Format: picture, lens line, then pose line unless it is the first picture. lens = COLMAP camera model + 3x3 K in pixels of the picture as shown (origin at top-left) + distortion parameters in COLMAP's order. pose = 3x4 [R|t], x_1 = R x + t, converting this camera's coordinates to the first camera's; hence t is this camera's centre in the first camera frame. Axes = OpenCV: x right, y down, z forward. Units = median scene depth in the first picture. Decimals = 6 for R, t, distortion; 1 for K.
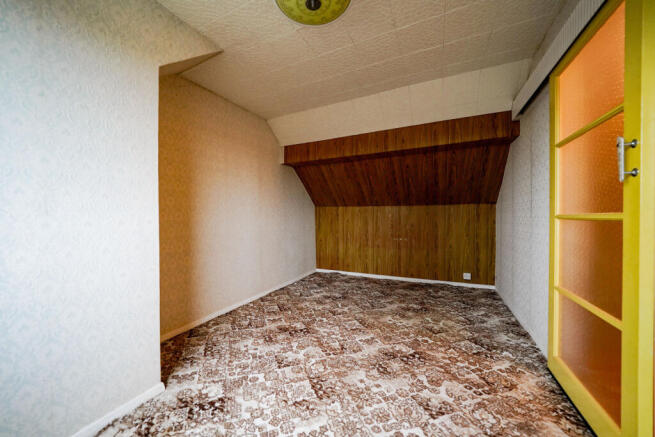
lens RADIAL K [[228.6, 0, 326.5], [0, 228.6, 218.2], [0, 0, 1]] dist [-0.008939, 0.000481]
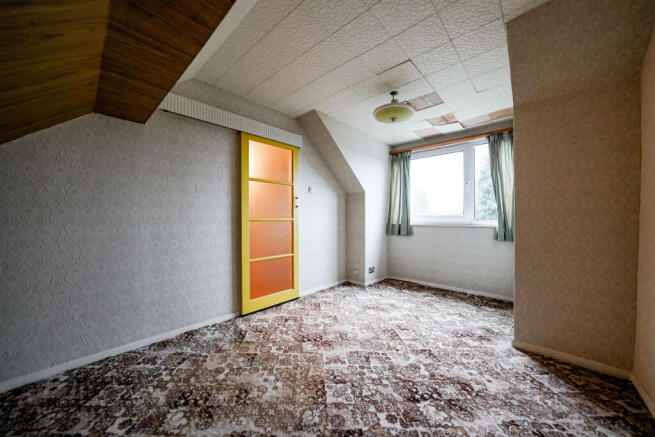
lens RADIAL K [[228.6, 0, 326.7], [0, 228.6, 221.1], [0, 0, 1]] dist [-0.008939, 0.000481]
pose [[-0.954466, 0.006505, 0.298249, -0.051617], [0.010332, 0.999883, 0.011257, -0.011185], [-0.298141, 0.013826, -0.954422, 1.913583]]
